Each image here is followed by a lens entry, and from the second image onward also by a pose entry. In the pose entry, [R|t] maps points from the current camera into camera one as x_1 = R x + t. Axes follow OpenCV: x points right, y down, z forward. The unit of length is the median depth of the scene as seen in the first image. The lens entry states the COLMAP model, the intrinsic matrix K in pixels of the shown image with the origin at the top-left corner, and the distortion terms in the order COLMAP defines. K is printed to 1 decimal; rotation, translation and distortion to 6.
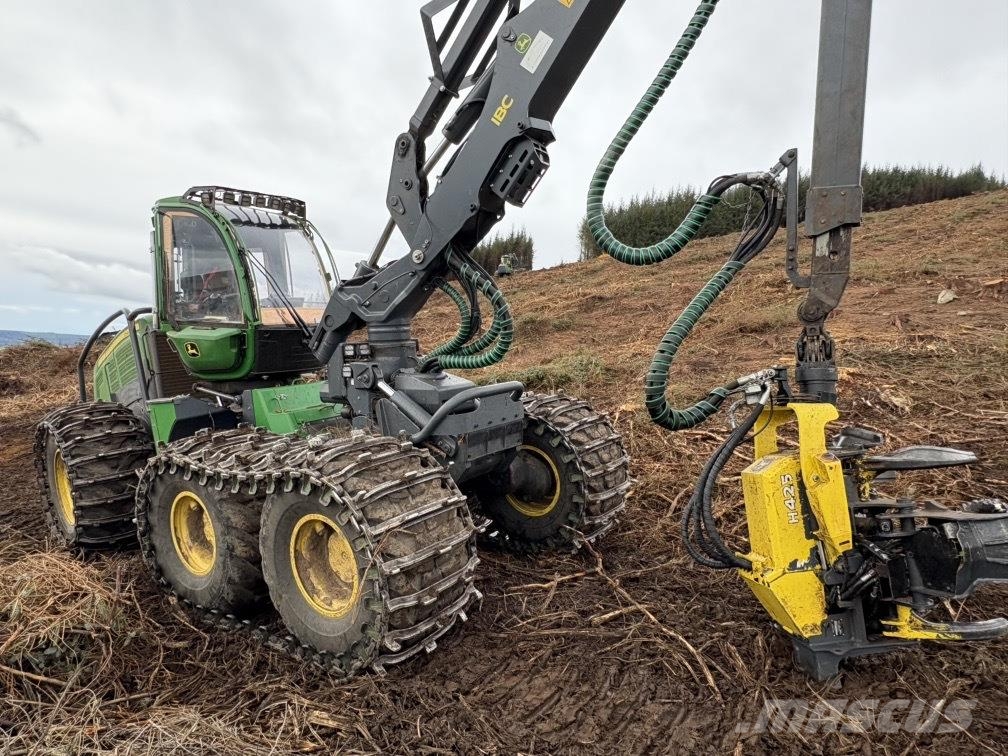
lens RADIAL K [[645.6, 0, 503.2], [0, 645.6, 383.6], [0, 0, 1]] dist [-0.004988, 0.003732]
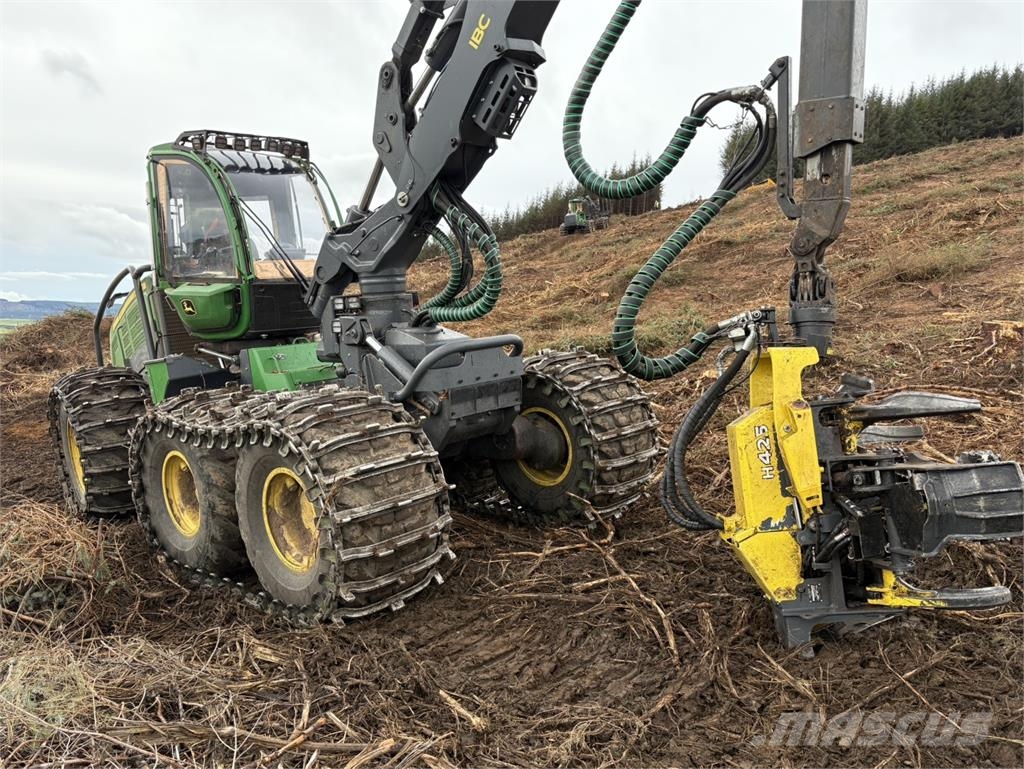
lens RADIAL K [[802.4, 0, 505.0], [0, 802.4, 394.4], [0, 0, 1]] dist [0.046929, -0.049584]
pose [[0.988737, -0.002588, -0.149640, 0.174167], [0.009468, 0.998929, 0.045289, 0.029140], [0.149363, -0.046195, 0.987703, -0.119648]]
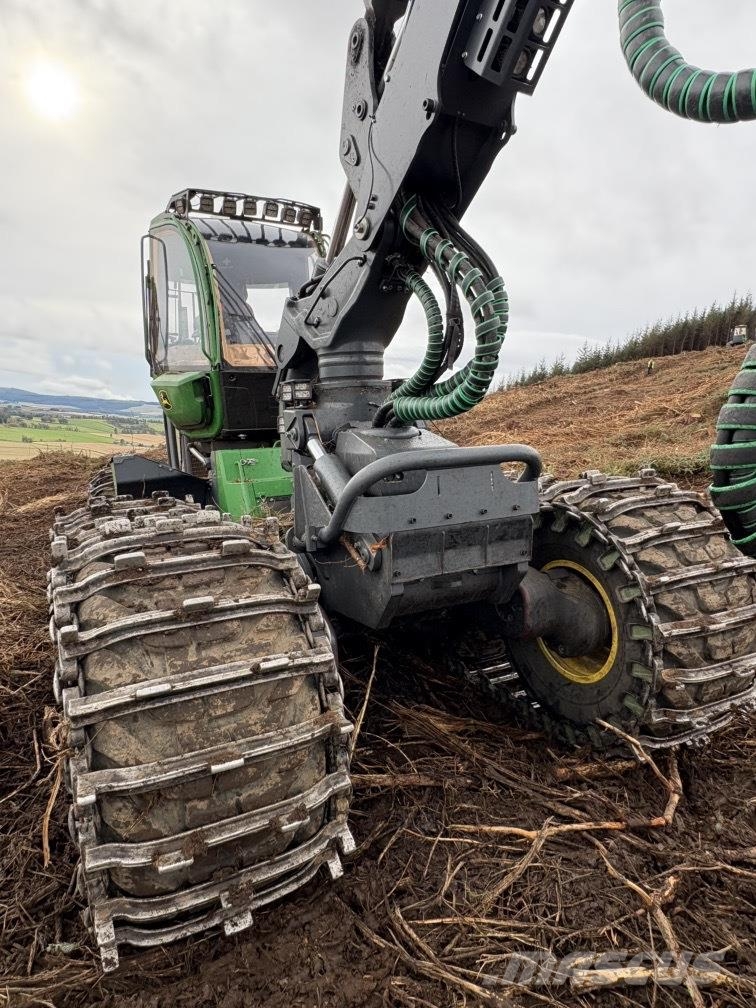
lens RADIAL K [[645.6, 0, 380.7], [0, 645.6, 503.8], [0, 0, 1]] dist [-0.004988, 0.003732]
pose [[0.888159, 0.068838, -0.454351, 0.161215], [-0.043962, 0.996910, 0.065104, 0.015509], [0.457428, -0.037848, 0.888441, 0.449046]]
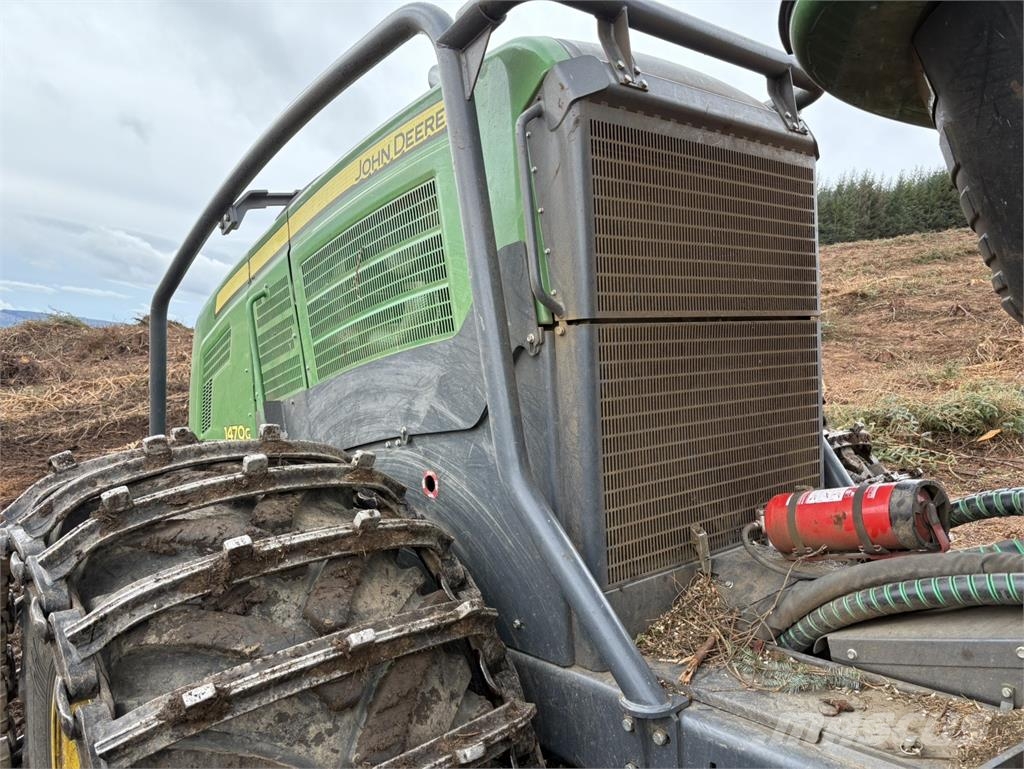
lens RADIAL K [[770.2, 0, 509.9], [0, 770.2, 392.3], [0, 0, 1]] dist [0.048211, -0.047630]
pose [[0.992457, 0.064589, -0.104199, -0.730659], [-0.066519, 0.997670, -0.015153, 0.015243], [0.102977, 0.021969, 0.994441, 1.052824]]
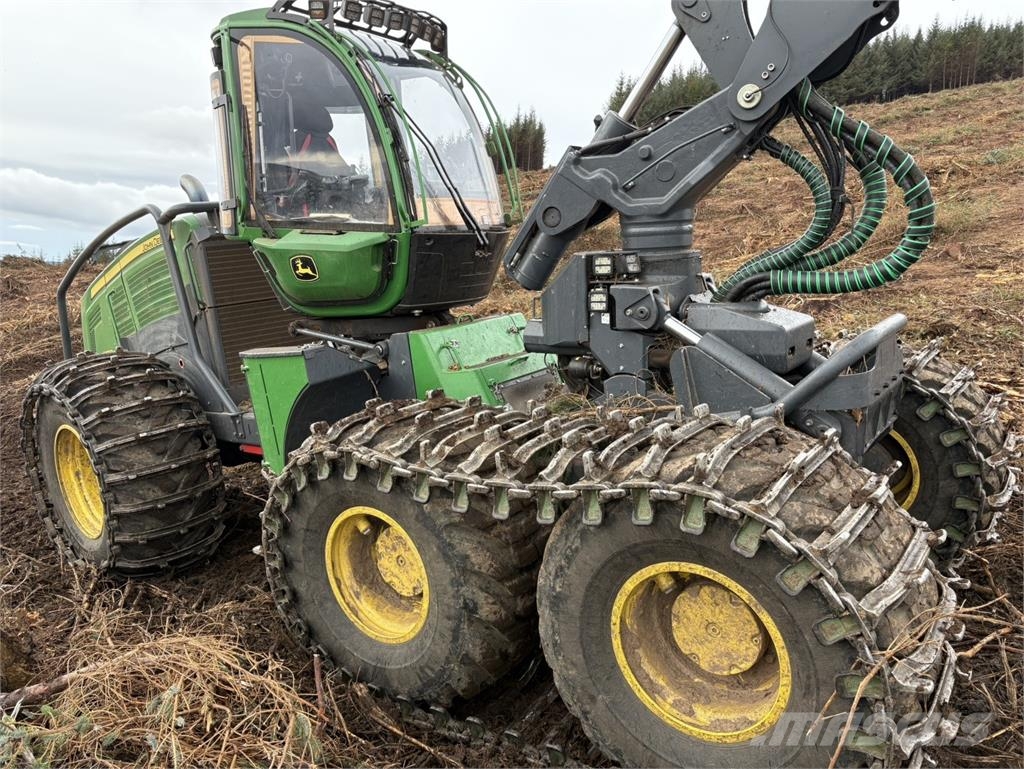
lens RADIAL K [[802.4, 0, 507.3], [0, 802.4, 393.6], [0, 0, 1]] dist [0.046929, -0.049584]
pose [[0.999901, -0.012615, 0.006186, -0.336168], [0.011941, 0.995020, 0.098953, -0.008150], [-0.007403, -0.098870, 0.995073, 0.250576]]
